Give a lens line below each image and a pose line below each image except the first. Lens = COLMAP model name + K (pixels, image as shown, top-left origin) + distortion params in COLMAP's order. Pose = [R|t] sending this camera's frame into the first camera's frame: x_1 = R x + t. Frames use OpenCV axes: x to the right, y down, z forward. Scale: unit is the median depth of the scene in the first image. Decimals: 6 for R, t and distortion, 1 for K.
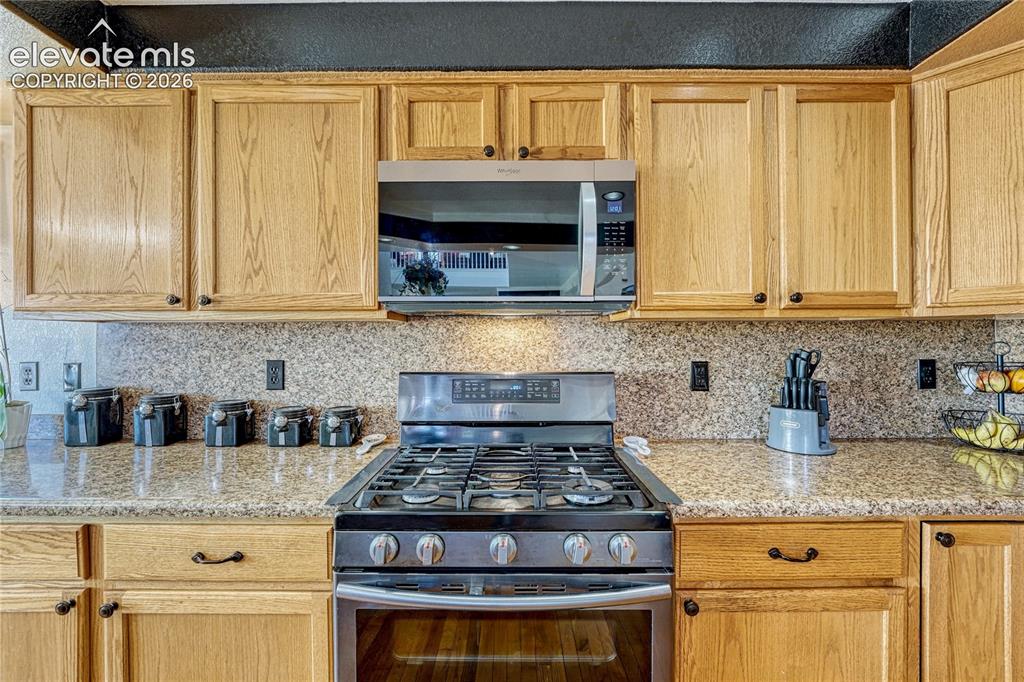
lens RADIAL K [[432.6, 0, 508.6], [0, 432.6, 338.6], [0, 0, 1]] dist [-0.012076, 0.000643]
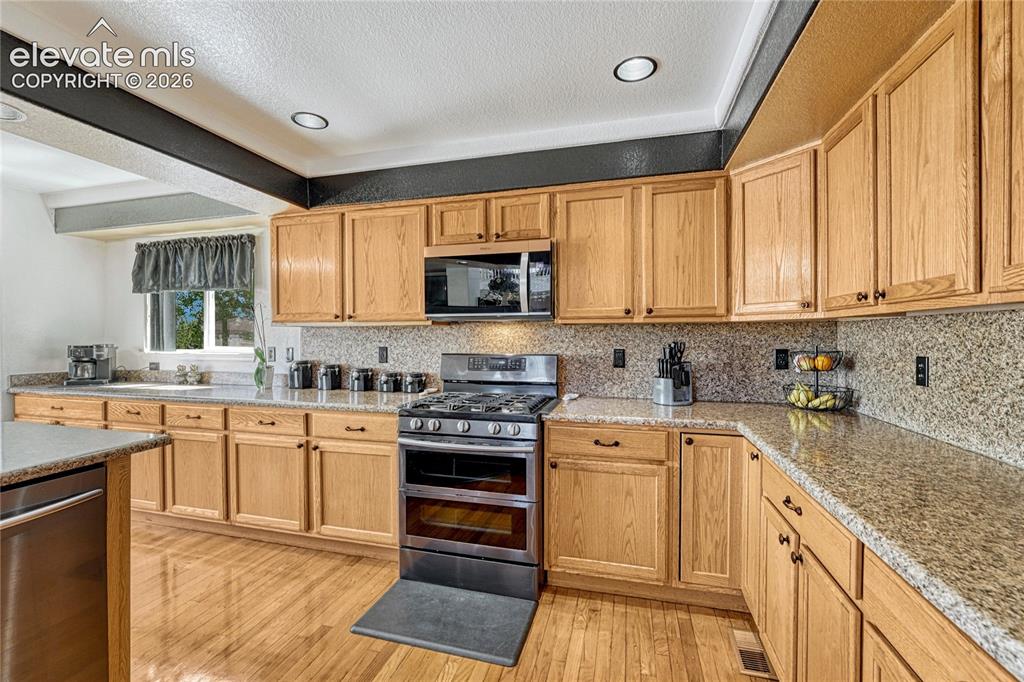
lens RADIAL K [[444.7, 0, 506.0], [0, 444.7, 337.6], [0, 0, 1]] dist [-0.009870, 0.000024]
pose [[0.962986, 0.000598, -0.269552, 0.581571], [0.001723, 0.999963, 0.008376, -0.005104], [0.269547, -0.008530, 0.962950, -0.835847]]
